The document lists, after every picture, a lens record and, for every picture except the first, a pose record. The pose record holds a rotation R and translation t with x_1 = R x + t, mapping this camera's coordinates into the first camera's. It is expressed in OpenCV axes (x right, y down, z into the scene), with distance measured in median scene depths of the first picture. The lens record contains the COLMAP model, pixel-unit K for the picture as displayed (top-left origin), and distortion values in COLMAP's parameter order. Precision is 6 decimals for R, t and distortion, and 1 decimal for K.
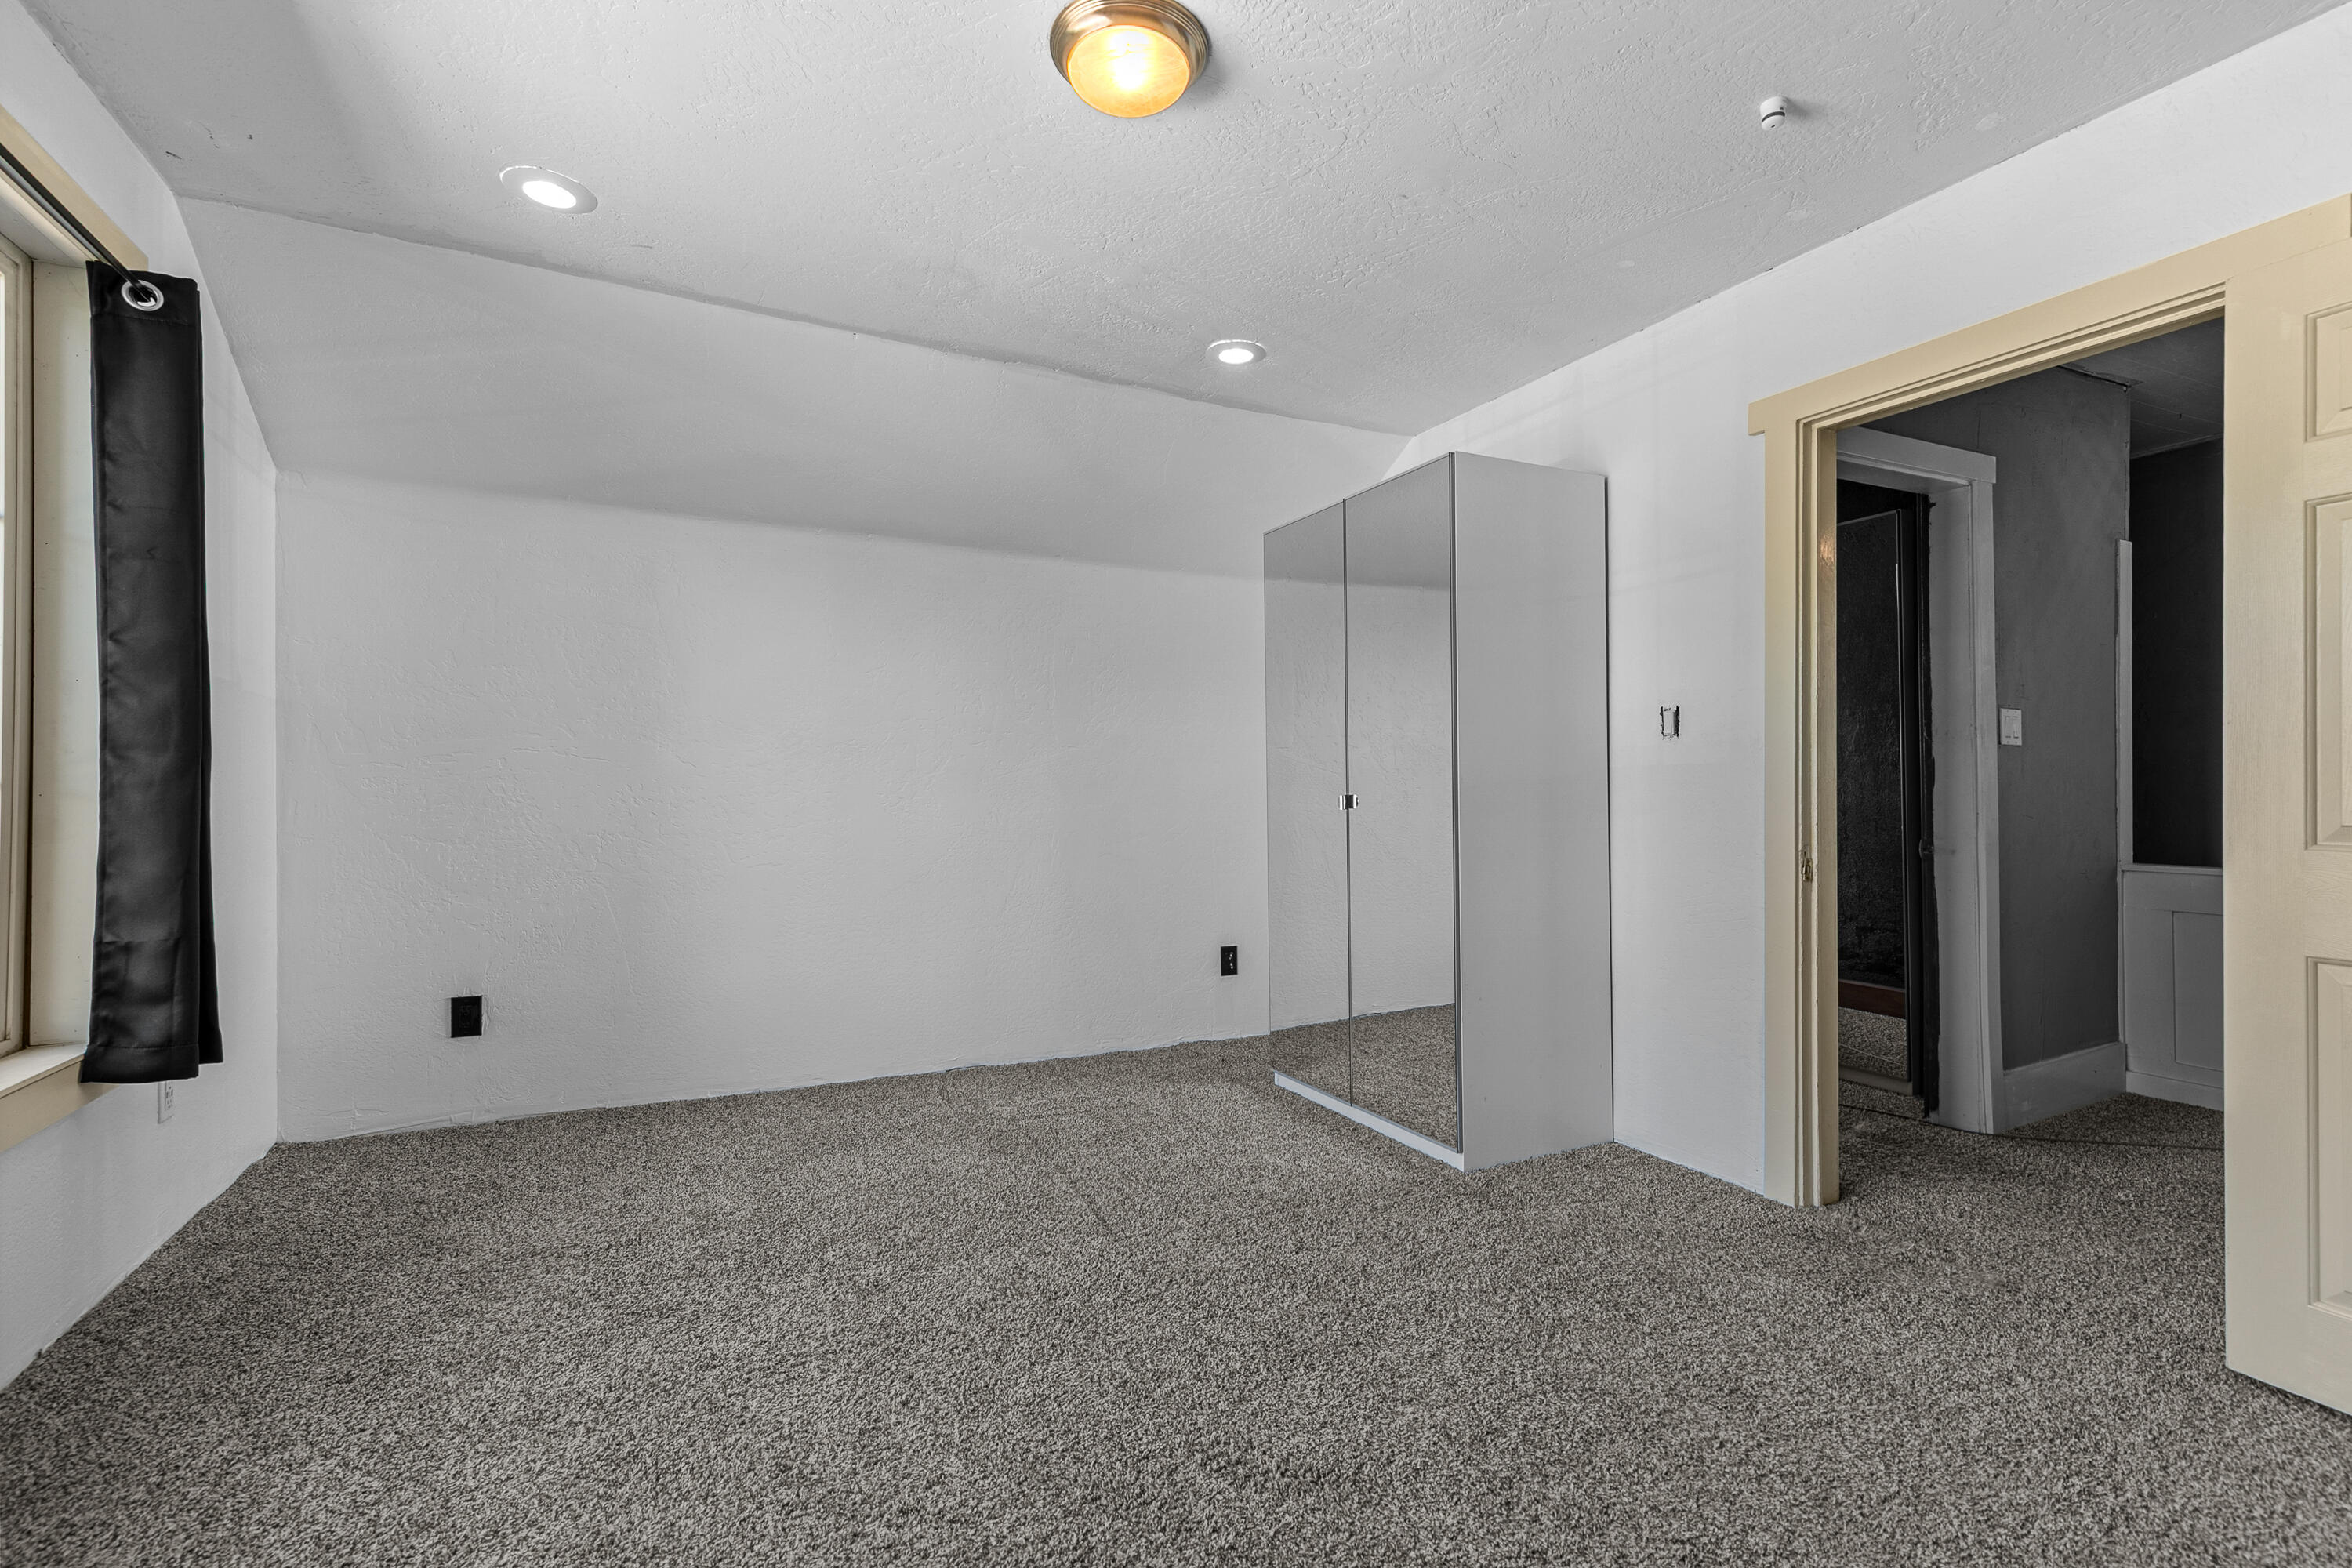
lens RADIAL K [[1066.3, 0, 1173.2], [0, 1066.3, 788.2], [0, 0, 1]] dist [0.010234, -0.001895]
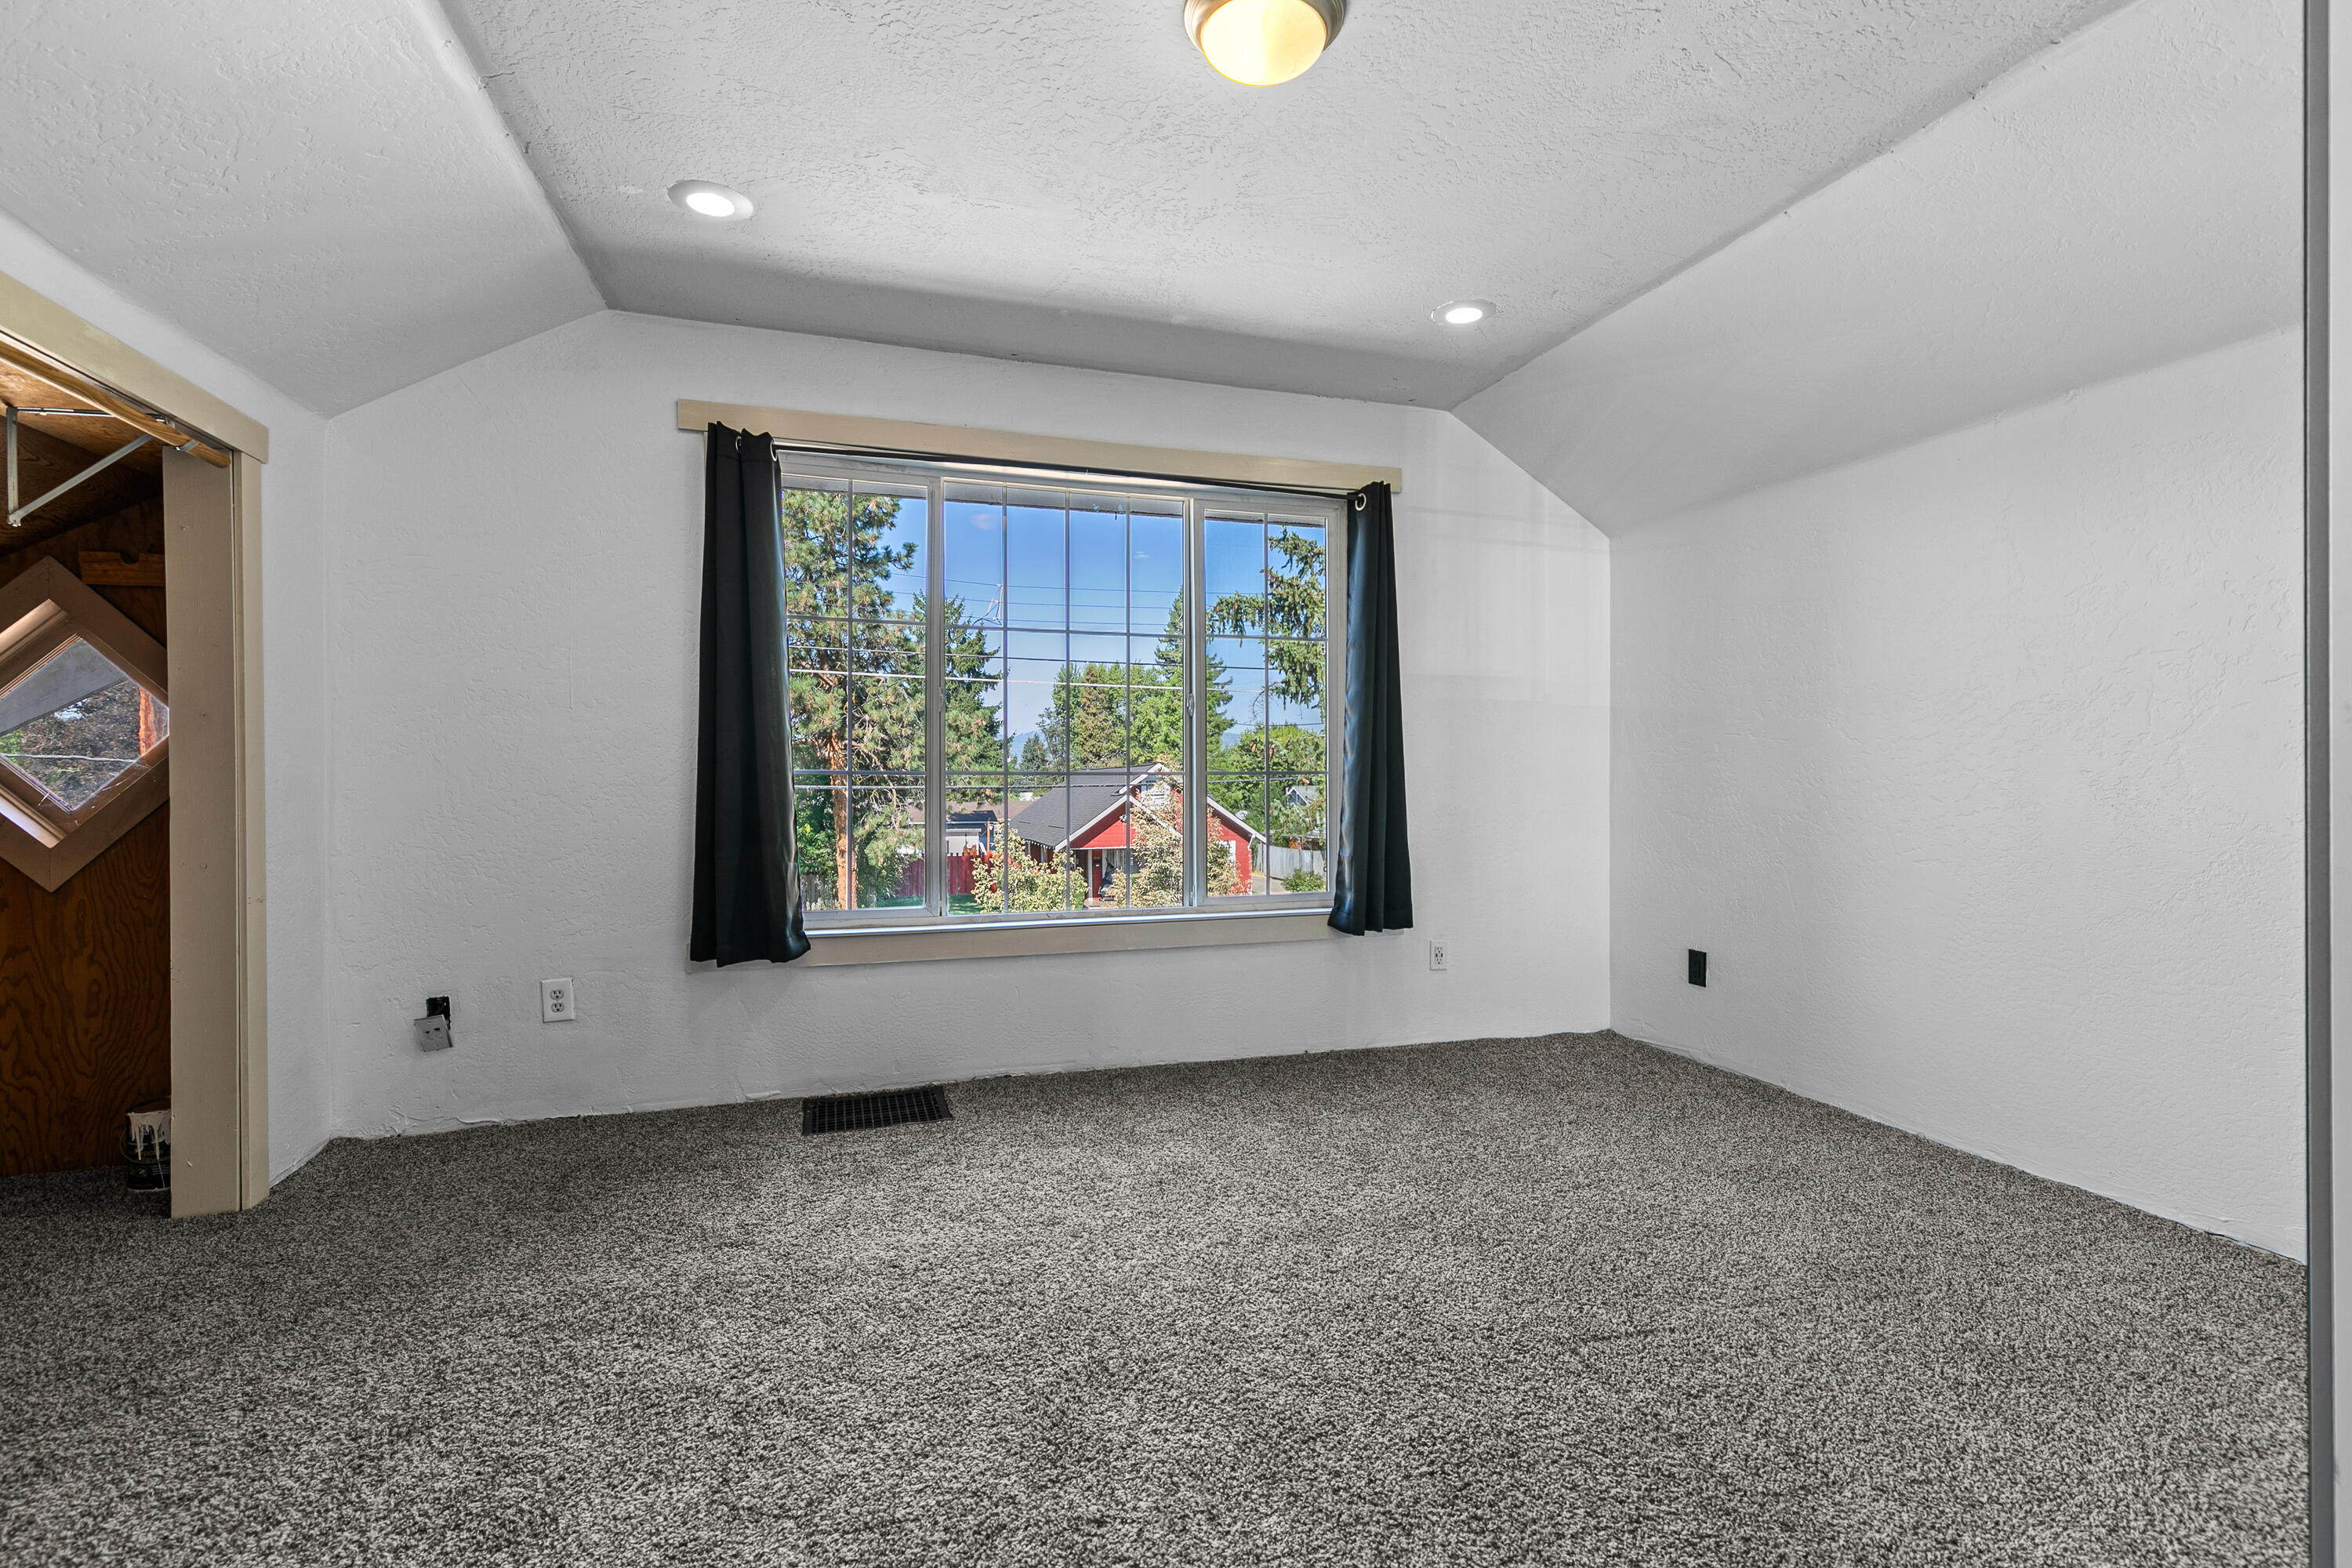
lens RADIAL K [[1066.3, 0, 1185.4], [0, 1066.3, 784.9], [0, 0, 1]] dist [0.010234, -0.001895]
pose [[-0.129080, 0.011224, -0.991571, 0.590297], [0.006458, 0.999924, 0.010478, -0.000122], [0.991613, -0.005051, -0.129143, 0.635852]]
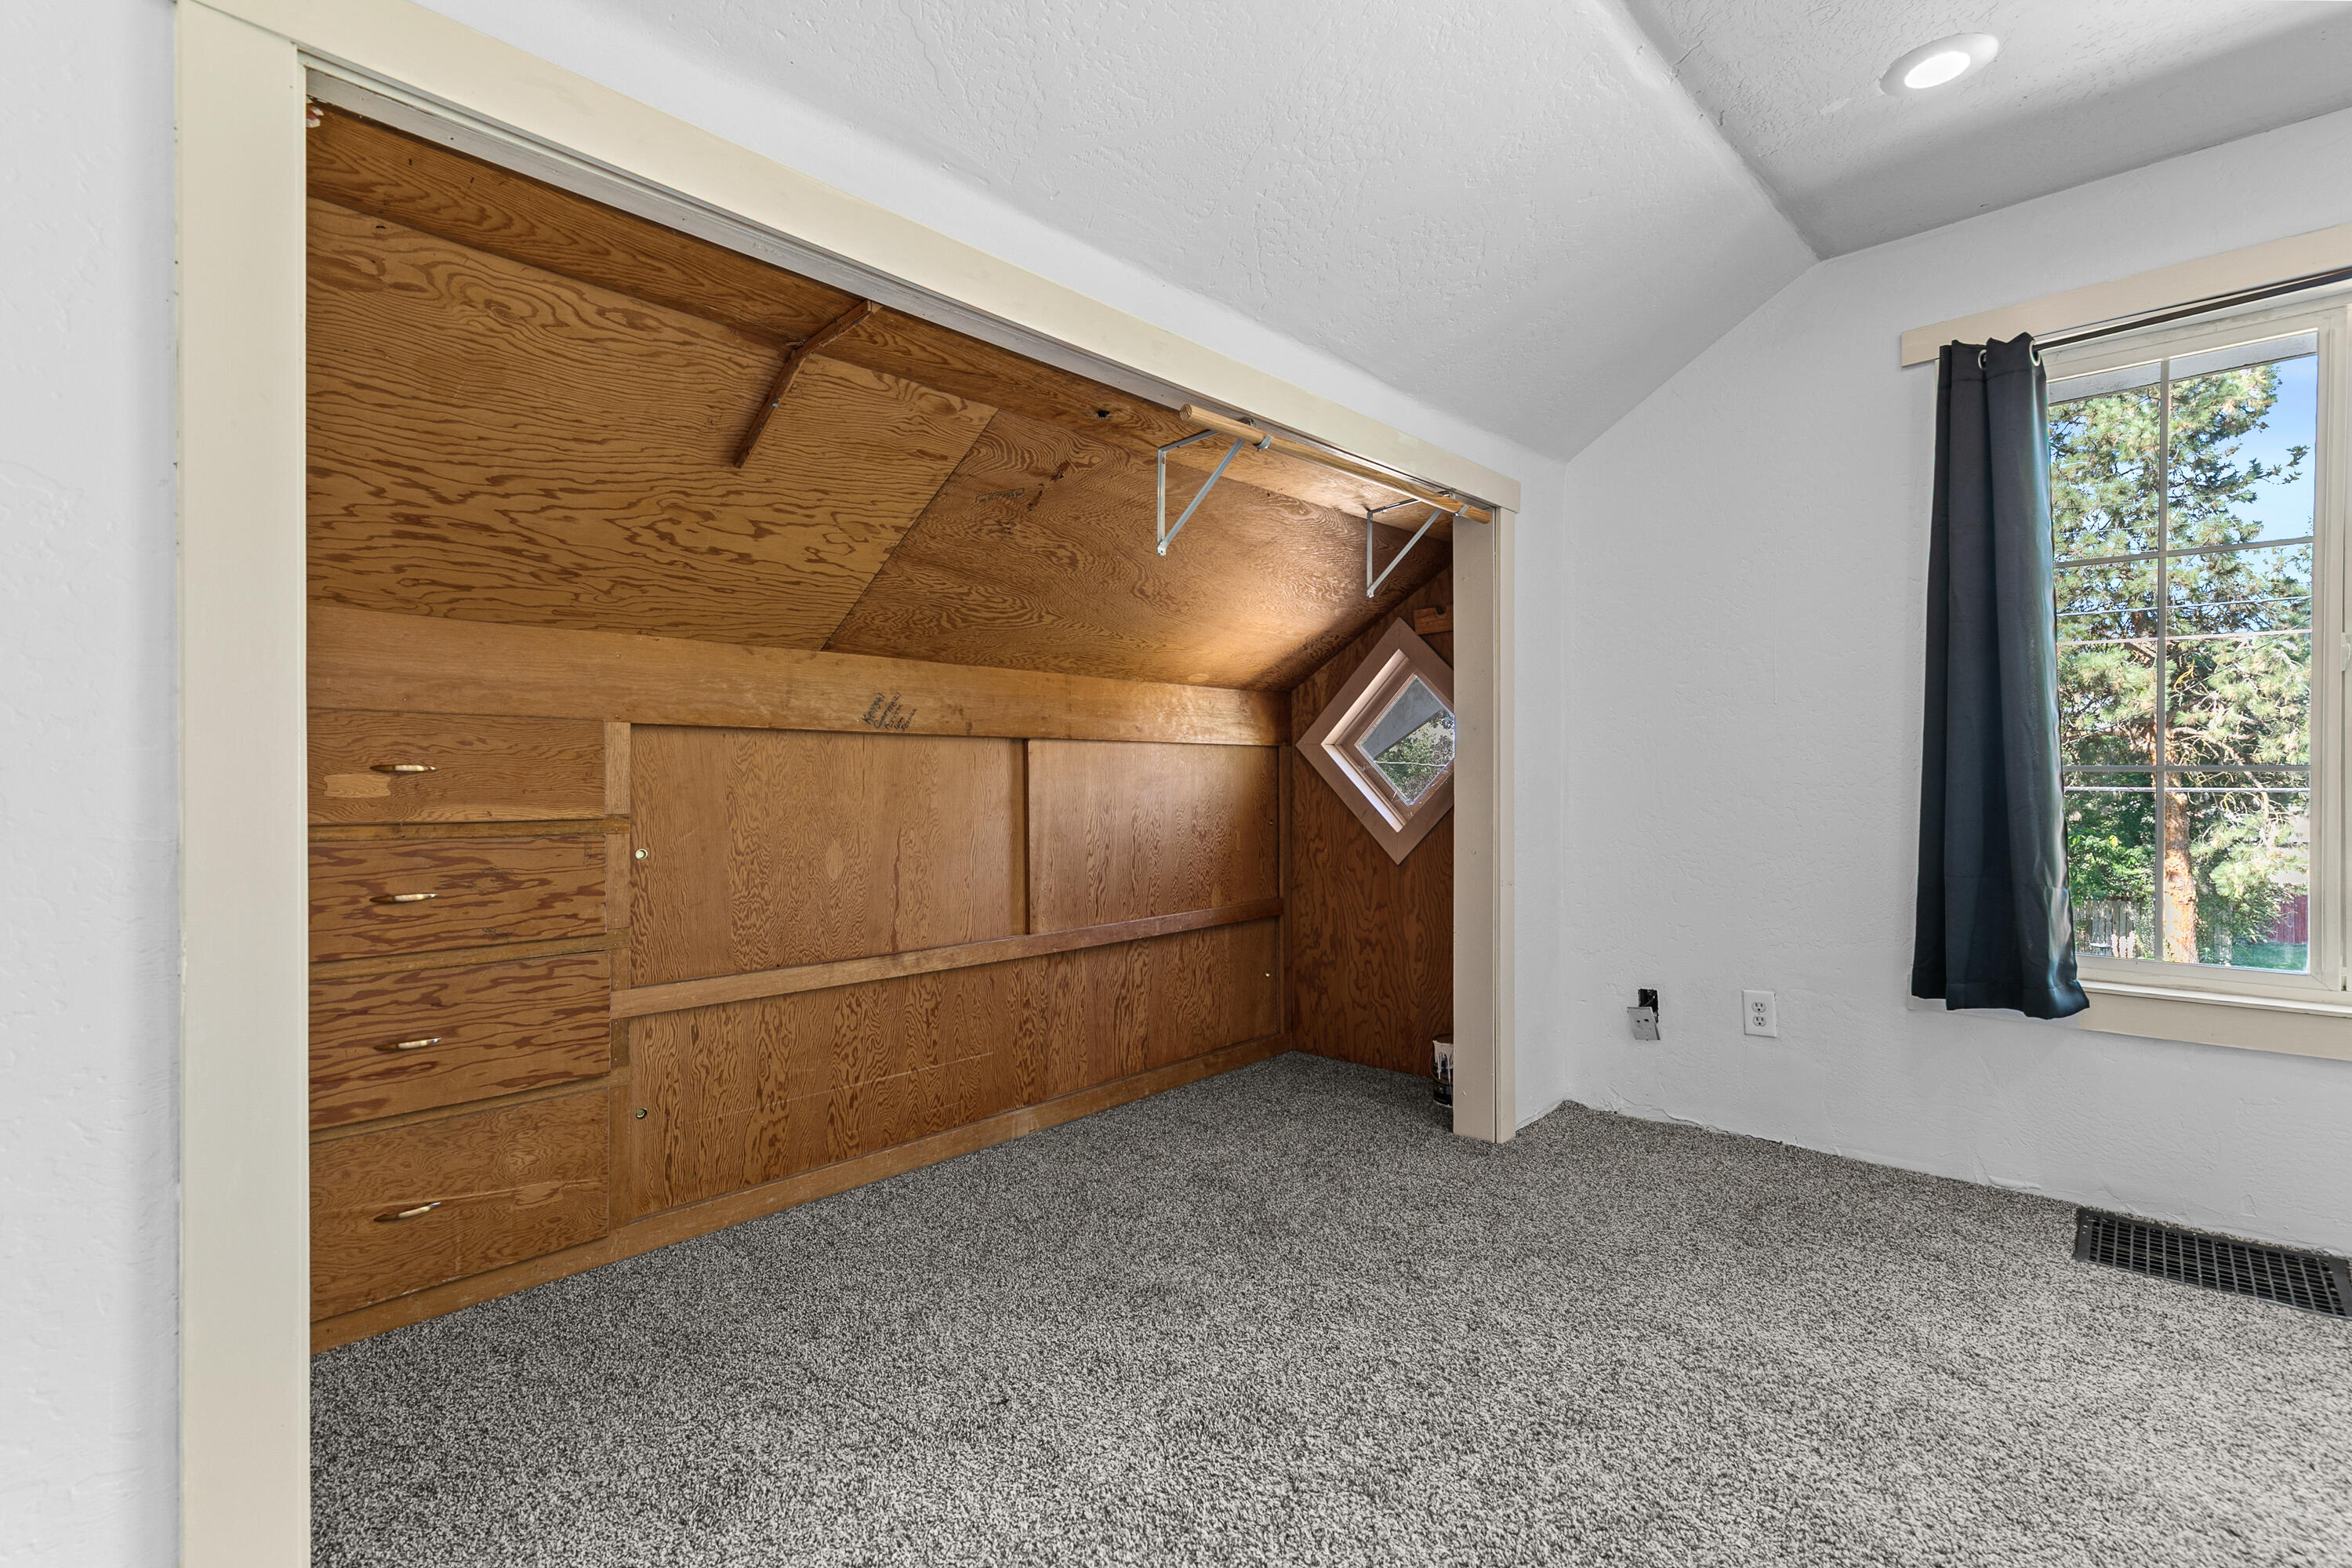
lens RADIAL K [[1066.3, 0, 1193.6], [0, 1066.3, 787.4], [0, 0, 1]] dist [0.010234, -0.001895]
pose [[-0.925044, 0.011321, -0.379690, 0.499179], [0.011728, 0.999930, 0.001239, 0.000914], [0.379678, -0.003307, -0.925113, 0.610465]]
